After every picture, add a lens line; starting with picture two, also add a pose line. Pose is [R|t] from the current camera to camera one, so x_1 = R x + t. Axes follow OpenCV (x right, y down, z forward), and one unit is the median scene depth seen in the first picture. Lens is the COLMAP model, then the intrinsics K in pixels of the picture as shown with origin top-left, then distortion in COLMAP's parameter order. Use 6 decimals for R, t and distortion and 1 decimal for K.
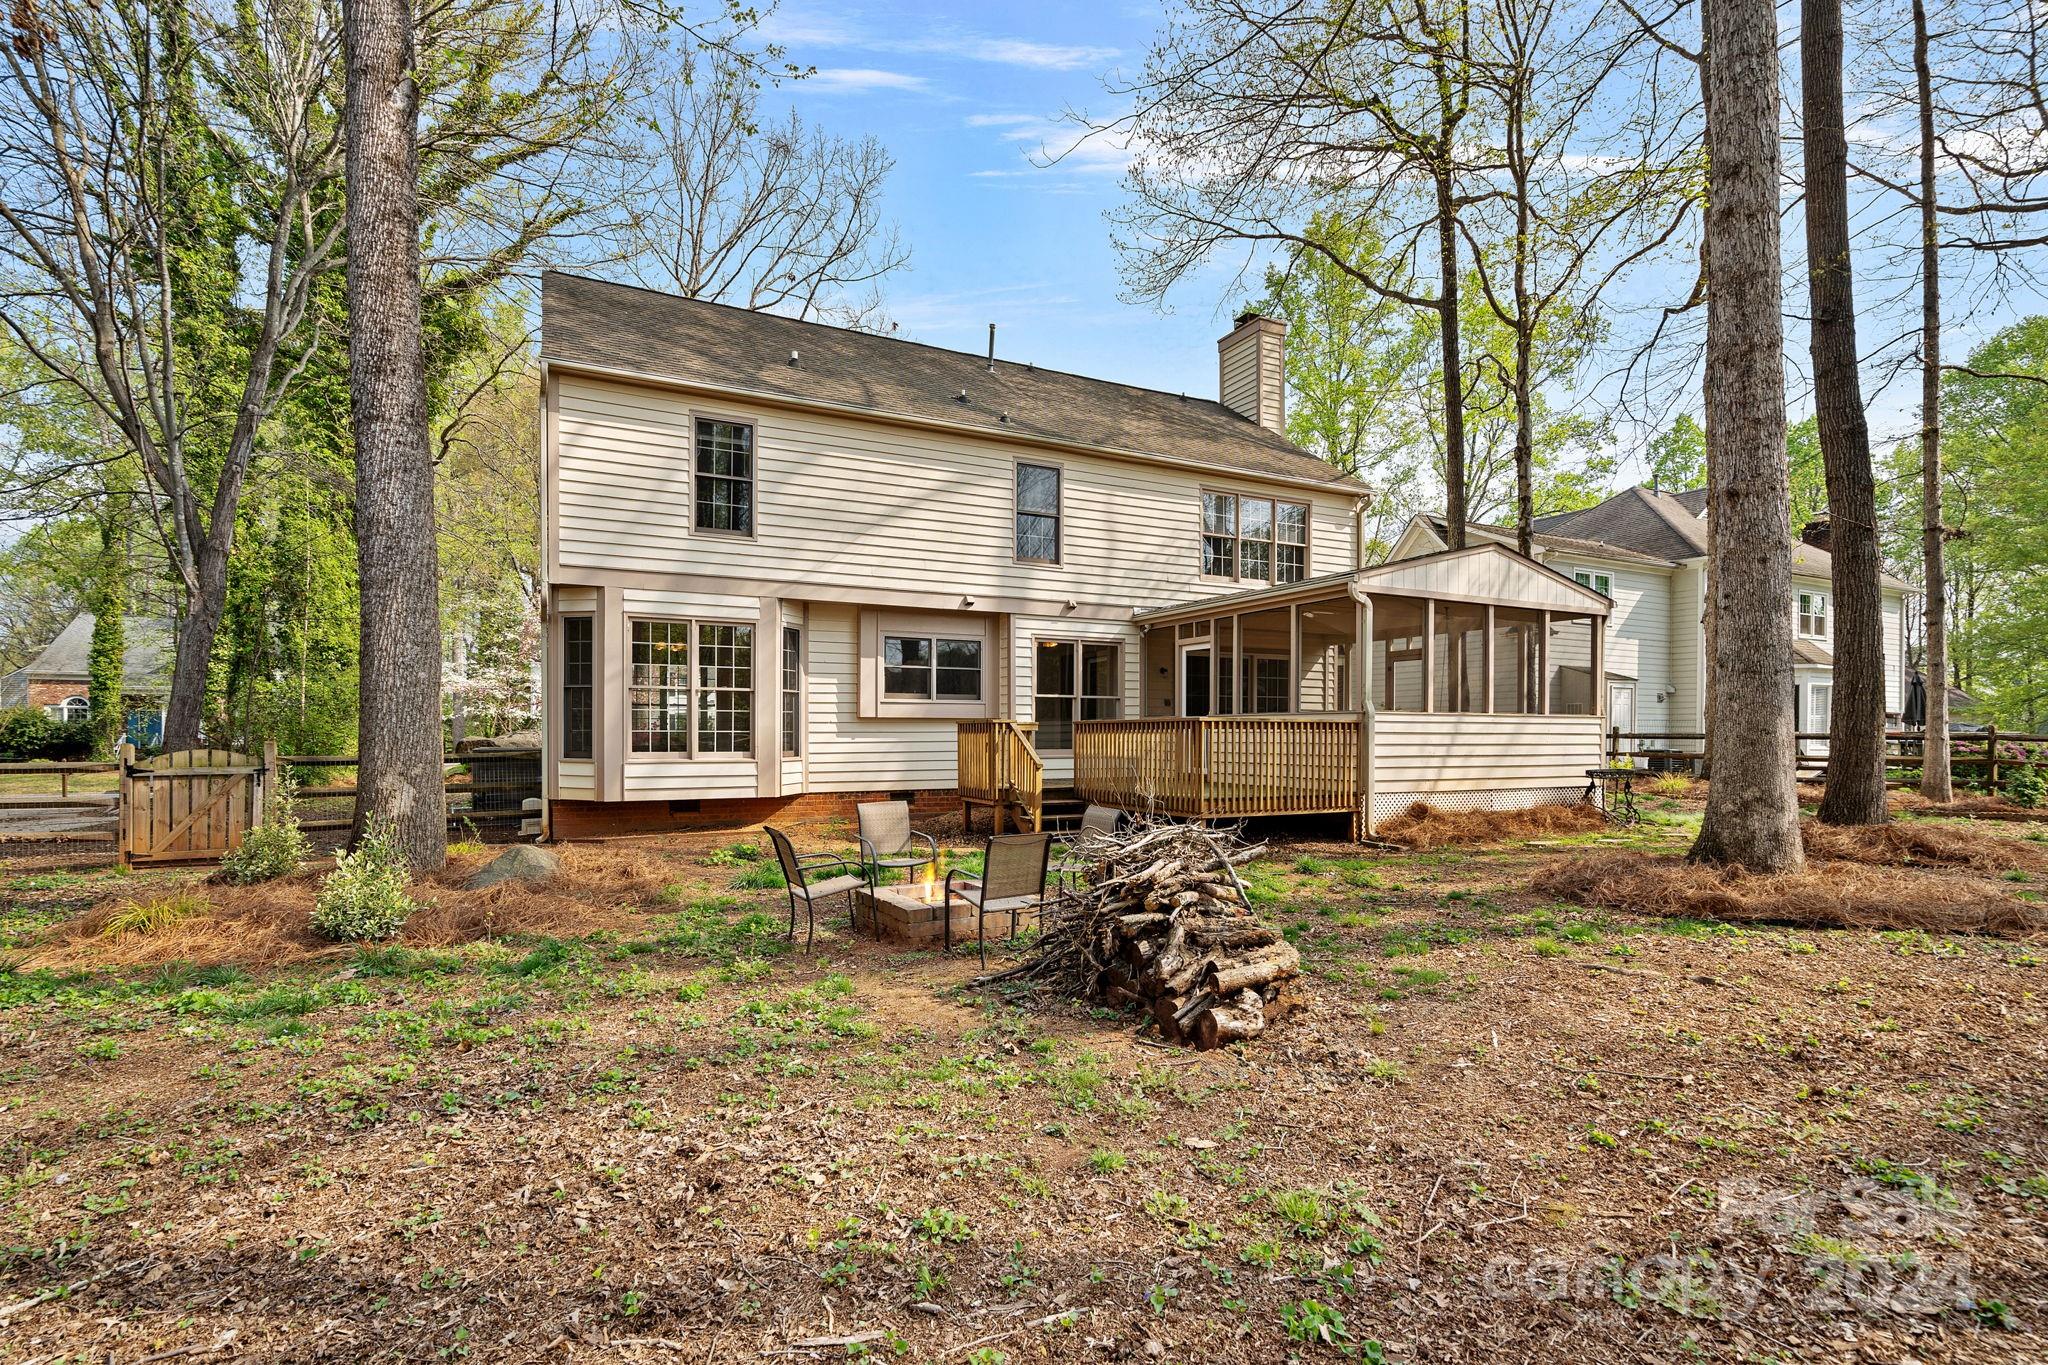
lens RADIAL K [[997.3, 0, 1018.6], [0, 997.3, 736.8], [0, 0, 1]] dist [-0.001641, -0.000140]
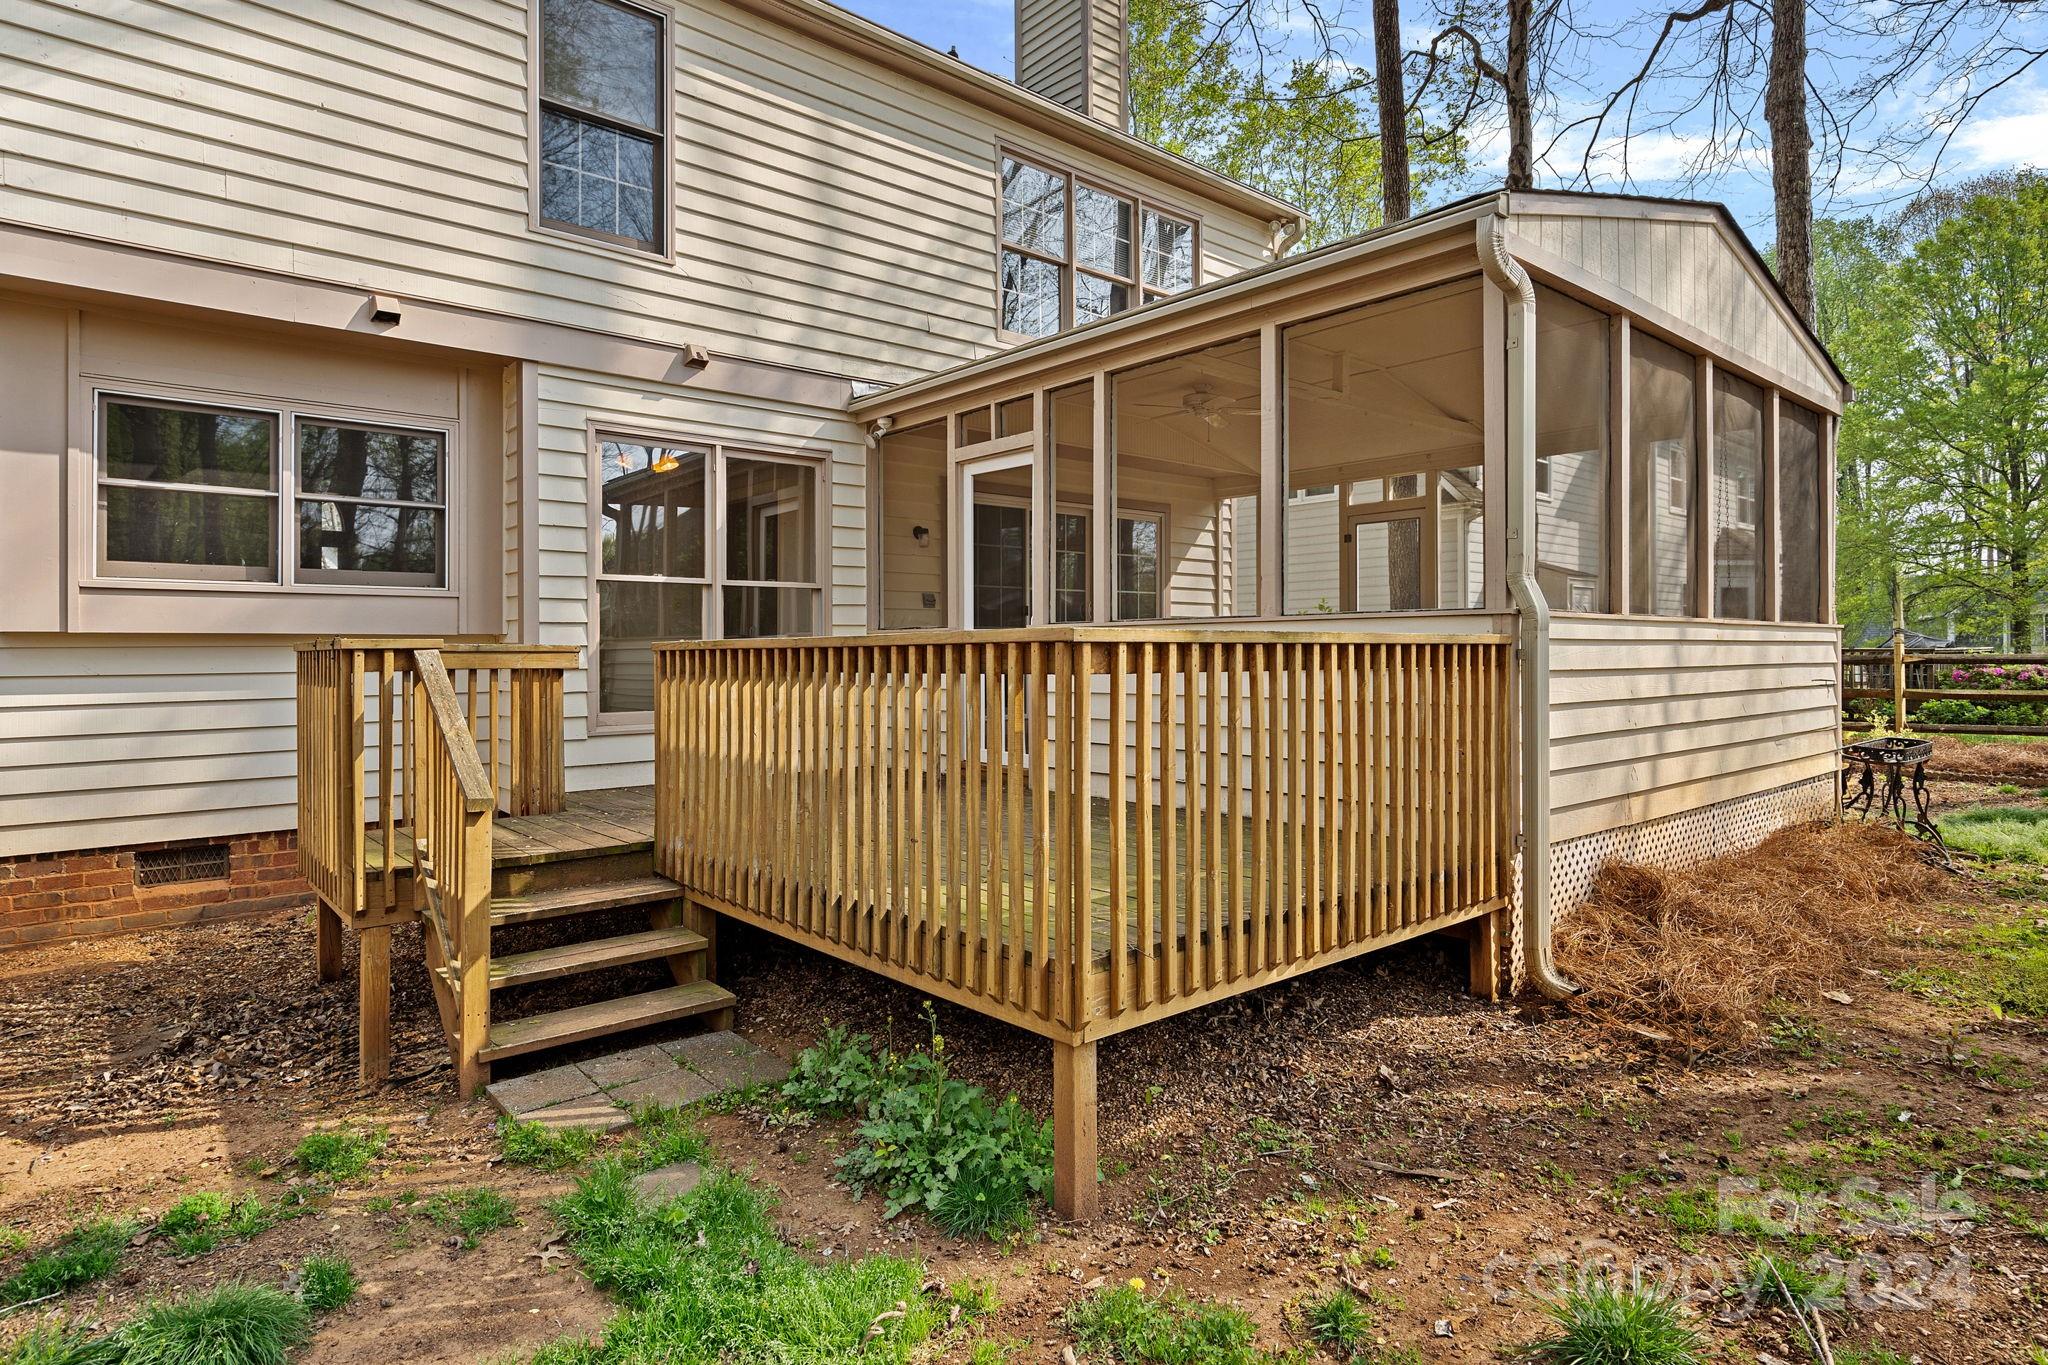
lens RADIAL K [[1139.8, 0, 1028.6], [0, 1139.8, 653.0], [0, 0, 1]] dist [0.001123, 0.000210]
pose [[0.972048, -0.006437, 0.234696, 0.075423], [0.007162, 0.999972, -0.002238, -0.008520], [-0.234675, 0.003857, 0.972066, 0.515382]]
